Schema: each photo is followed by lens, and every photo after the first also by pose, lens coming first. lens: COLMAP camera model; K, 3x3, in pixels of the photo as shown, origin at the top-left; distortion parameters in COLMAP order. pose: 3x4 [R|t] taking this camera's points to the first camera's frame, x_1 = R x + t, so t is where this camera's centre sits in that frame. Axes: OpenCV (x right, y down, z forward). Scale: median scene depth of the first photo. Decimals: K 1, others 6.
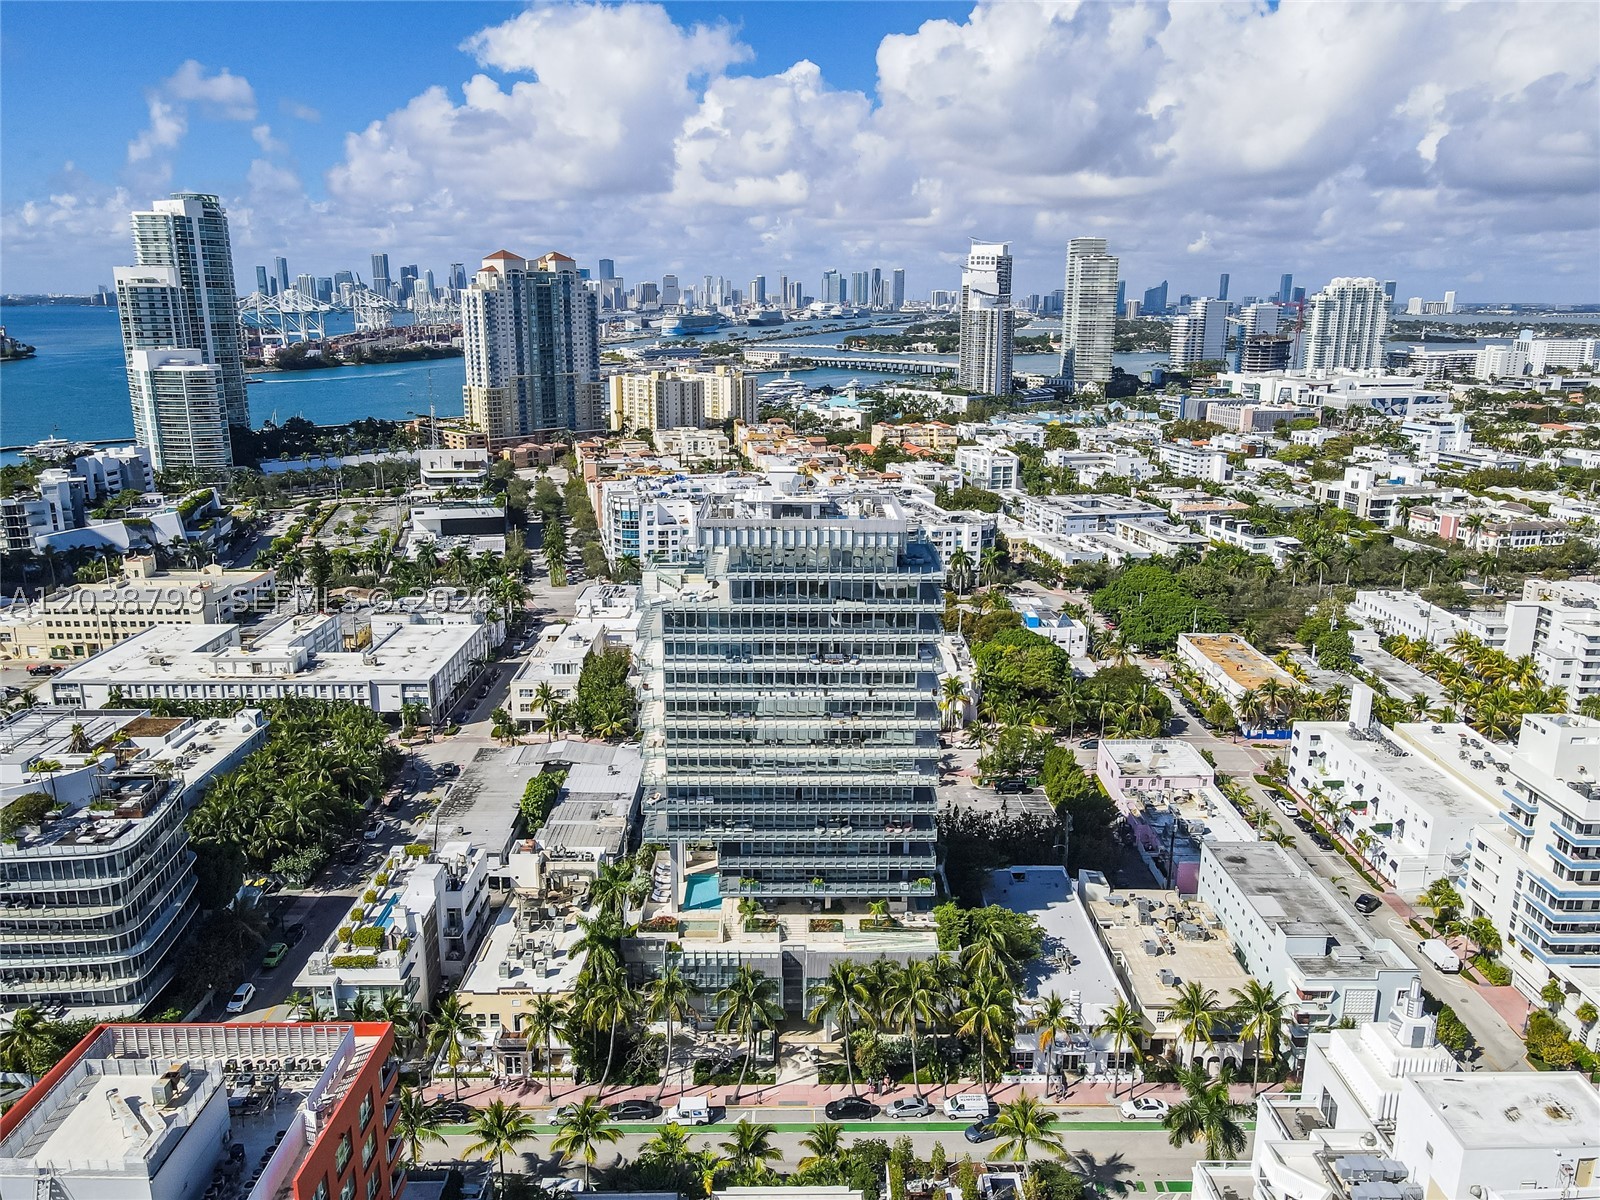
lens RADIAL K [[1174.0, 0, 809.7], [0, 1174.0, 590.3], [0, 0, 1]] dist [0.007769, 0.010213]
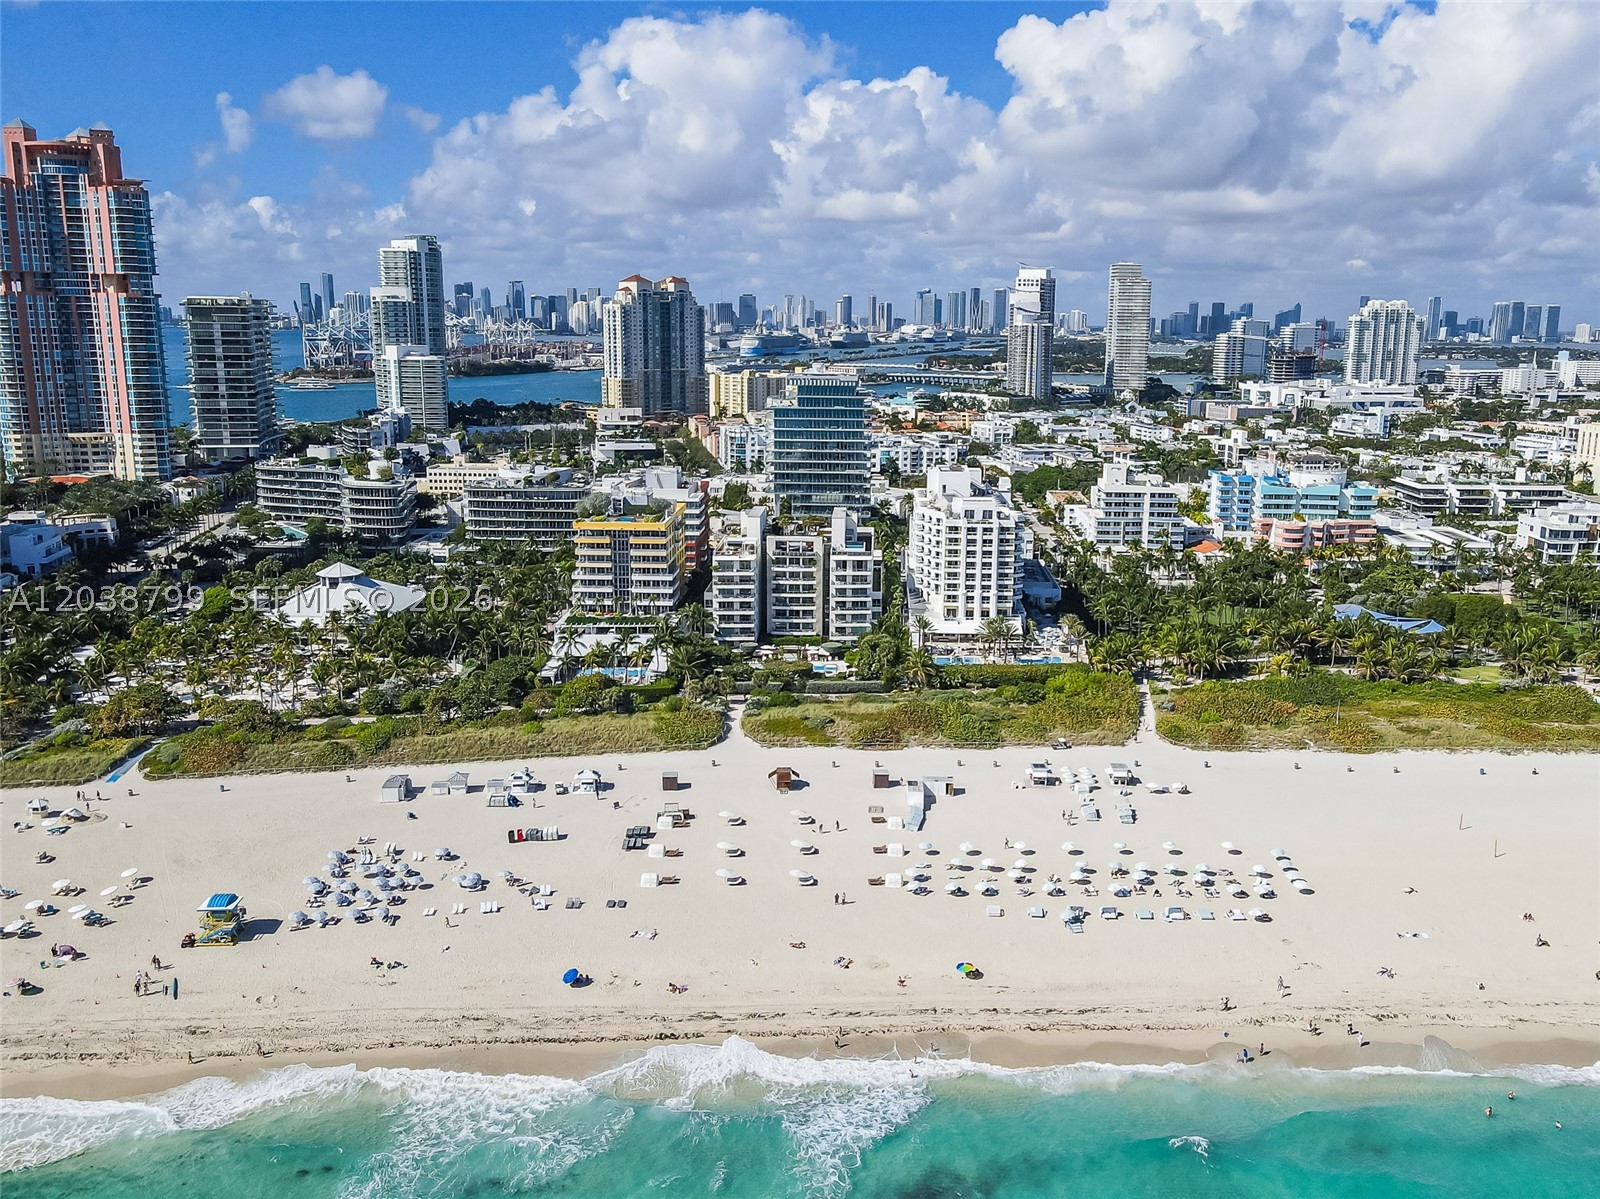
lens RADIAL K [[1377.2, 0, 864.5], [0, 1377.2, 603.6], [0, 0, 1]] dist [-0.000744, -0.005785]
pose [[0.999544, 0.011287, -0.028017, 0.041451], [-0.012438, 0.999071, -0.041269, 0.132933], [0.027525, 0.041599, 0.998755, -0.495898]]
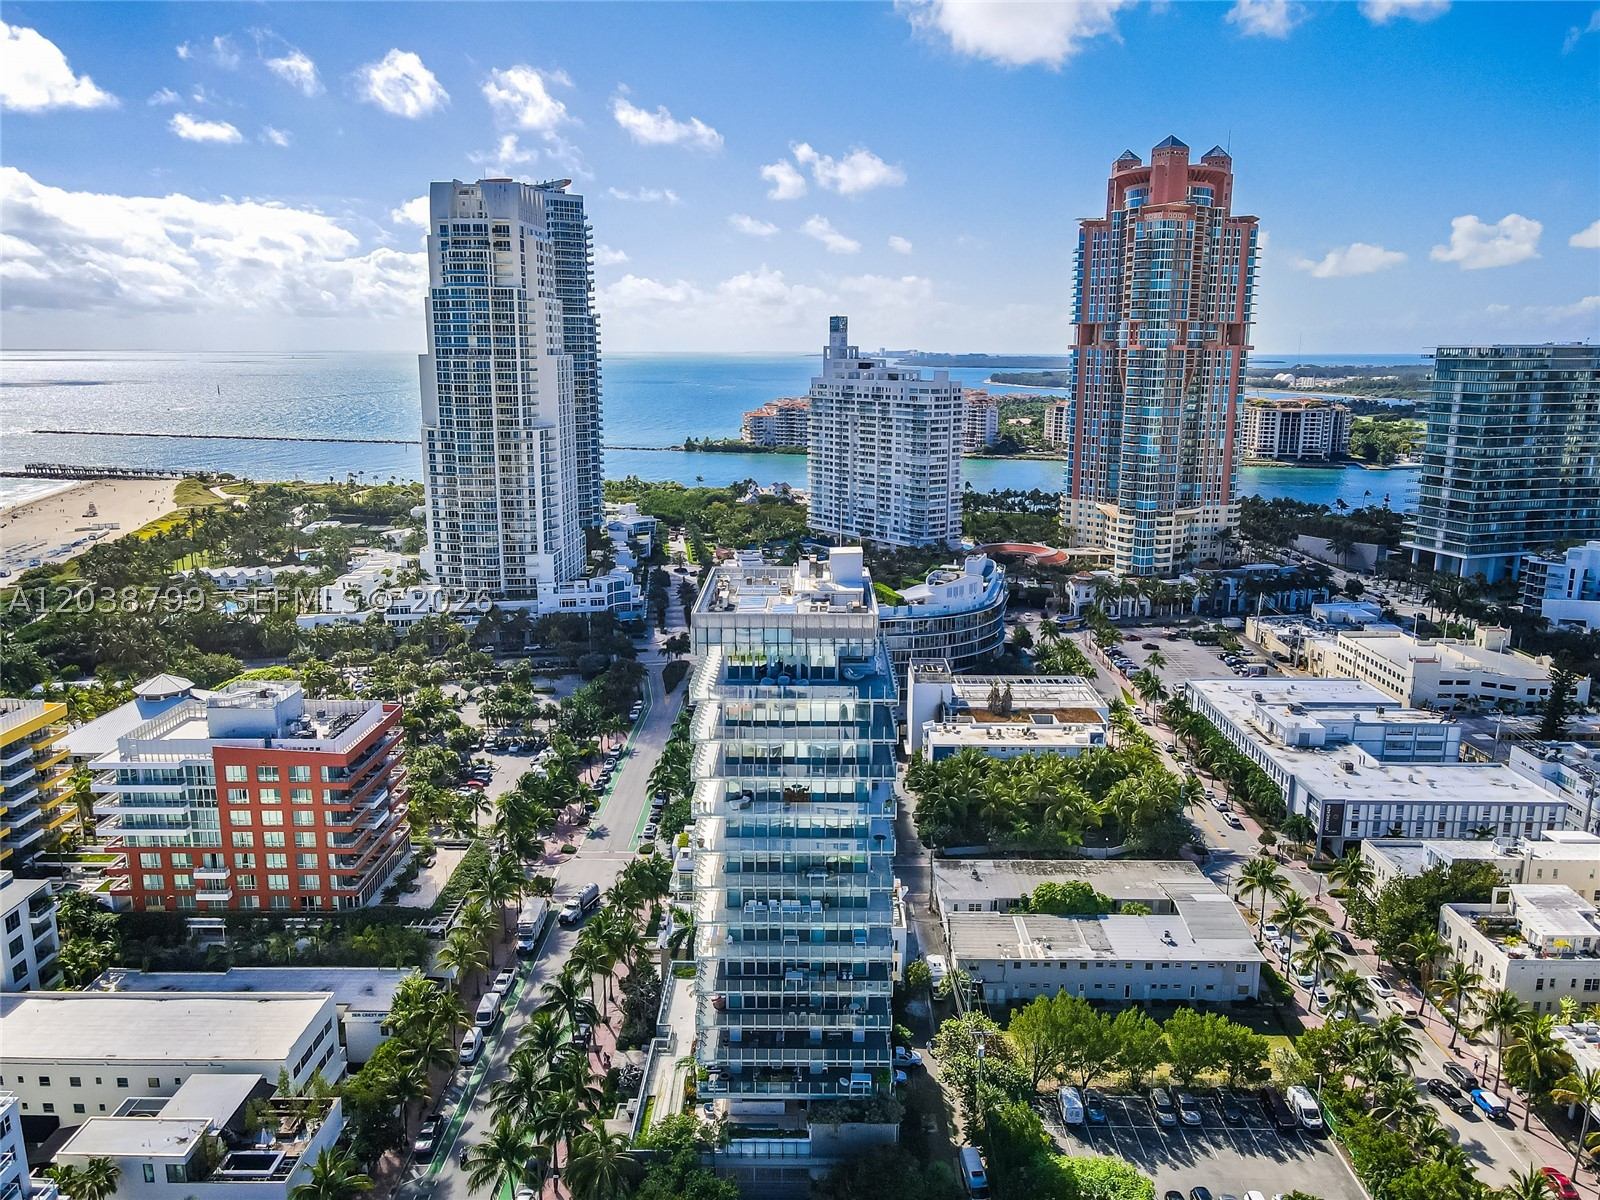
lens RADIAL K [[1174.0, 0, 809.7], [0, 1174.0, 590.3], [0, 0, 1]] dist [0.007769, 0.010213]
pose [[-0.016313, 0.196246, -0.980419, 0.179124], [-0.249016, 0.948856, 0.194072, -0.051460], [0.968362, 0.247306, 0.033390, 0.211782]]
